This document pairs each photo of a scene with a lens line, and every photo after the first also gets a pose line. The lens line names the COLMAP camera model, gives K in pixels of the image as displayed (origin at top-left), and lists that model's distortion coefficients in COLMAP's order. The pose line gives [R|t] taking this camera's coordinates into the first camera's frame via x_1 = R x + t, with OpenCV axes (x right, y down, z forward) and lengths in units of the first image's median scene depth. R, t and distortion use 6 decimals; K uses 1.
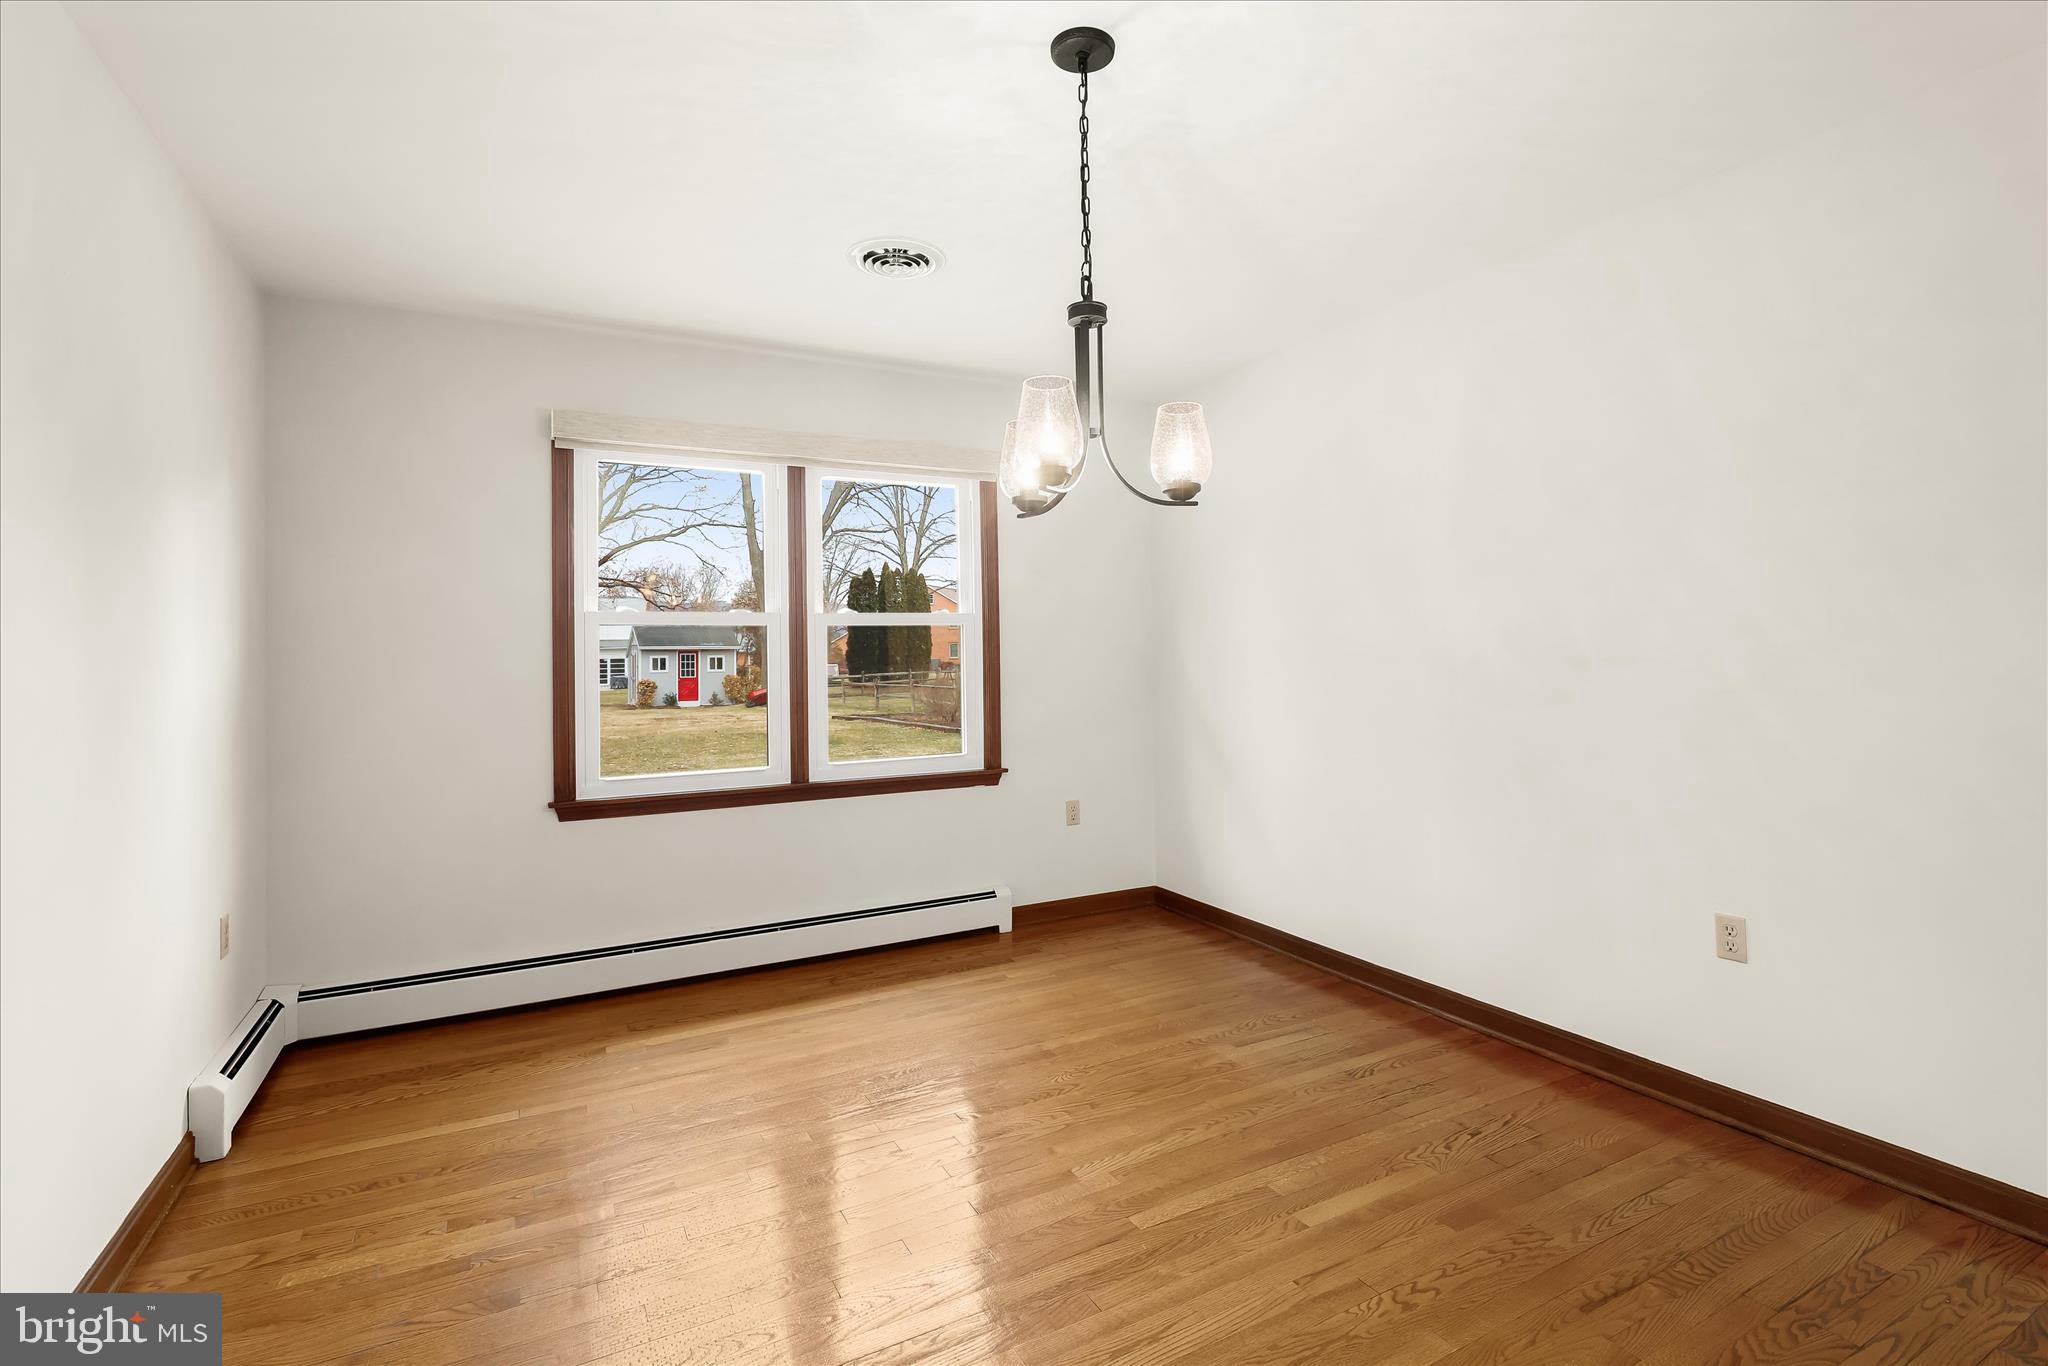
lens RADIAL K [[949.0, 0, 1047.0], [0, 949.0, 663.4], [0, 0, 1]] dist [-0.019772, 0.006330]
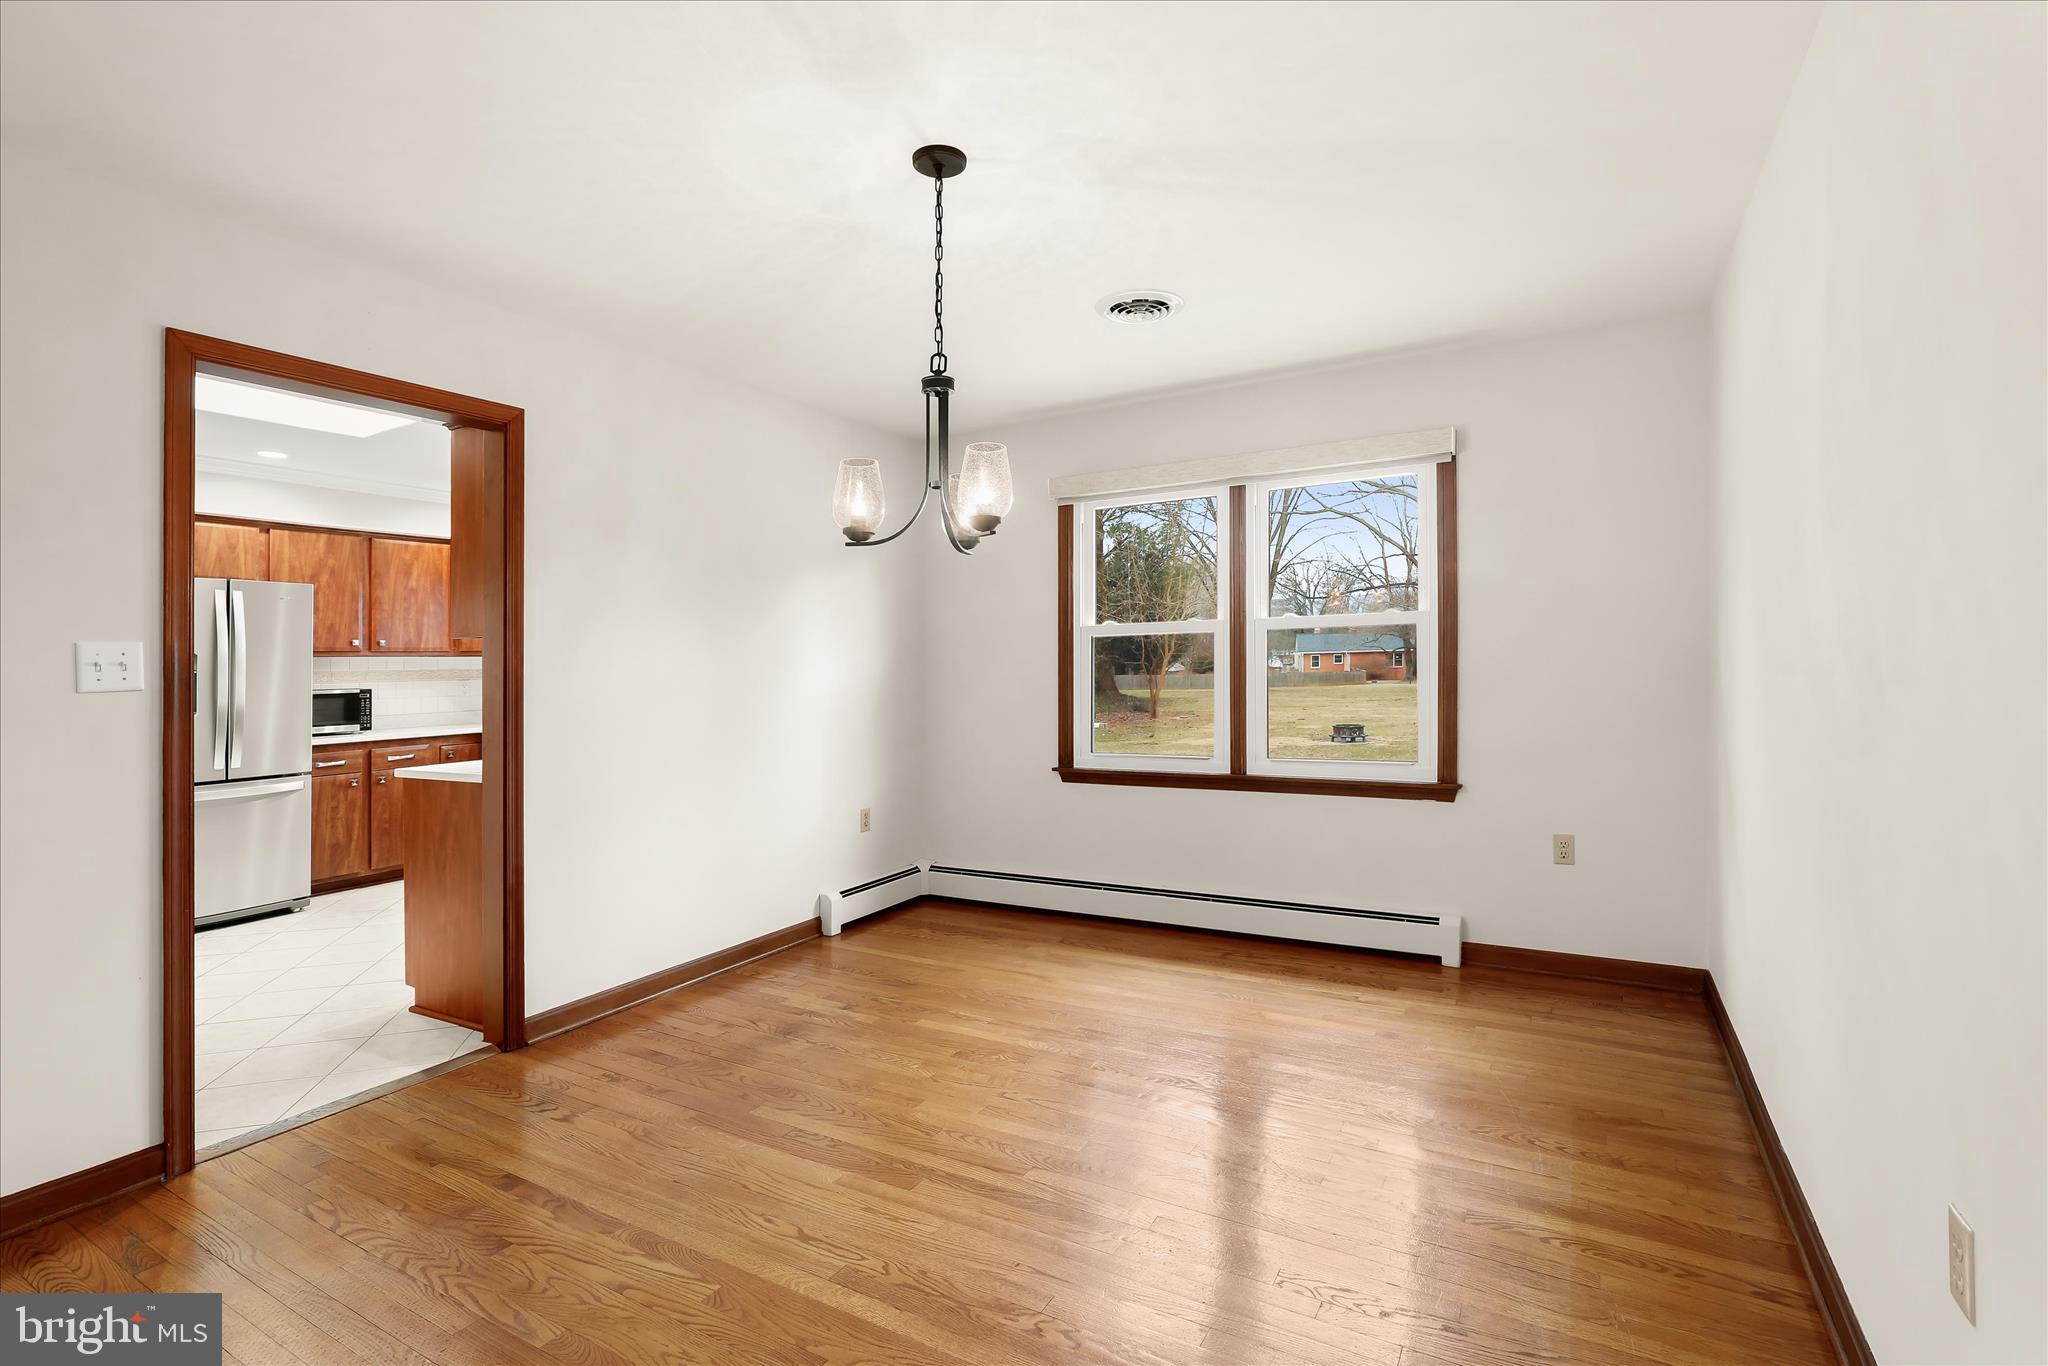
lens RADIAL K [[949.0, 0, 1047.0], [0, 949.0, 663.4], [0, 0, 1]] dist [-0.019772, 0.006330]
pose [[0.536811, 0.004976, -0.843688, 0.579713], [0.002575, 0.999968, 0.007536, -0.012588], [0.843698, -0.006218, 0.536782, 0.229517]]
